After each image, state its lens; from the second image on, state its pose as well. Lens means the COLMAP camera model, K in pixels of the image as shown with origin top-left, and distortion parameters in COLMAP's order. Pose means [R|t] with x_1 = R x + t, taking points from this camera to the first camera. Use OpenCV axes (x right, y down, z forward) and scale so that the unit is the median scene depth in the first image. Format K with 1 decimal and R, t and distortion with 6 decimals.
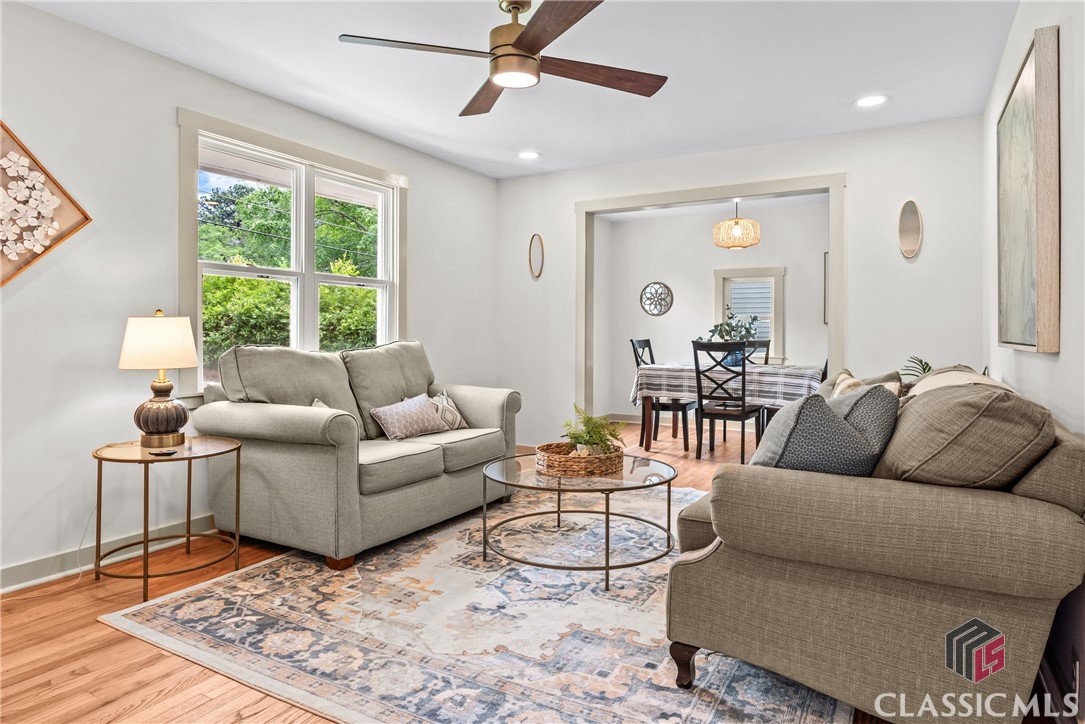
lens RADIAL K [[652.3, 0, 541.4], [0, 652.3, 343.6], [0, 0, 1]] dist [-0.043100, 0.000101]
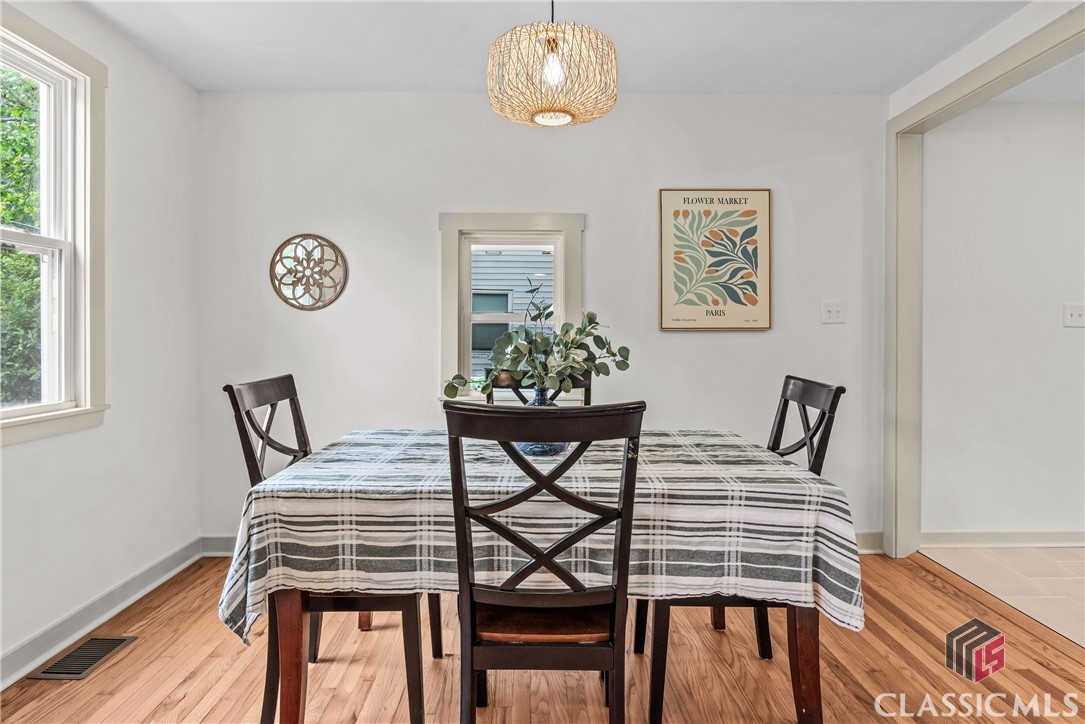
lens RADIAL K [[652.3, 0, 541.4], [0, 652.3, 343.6], [0, 0, 1]] dist [-0.043100, 0.000101]
pose [[0.864084, -0.007246, 0.503296, 0.118264], [0.006762, 0.999973, 0.002788, -0.025914], [-0.503303, 0.000994, 0.864110, 0.700534]]
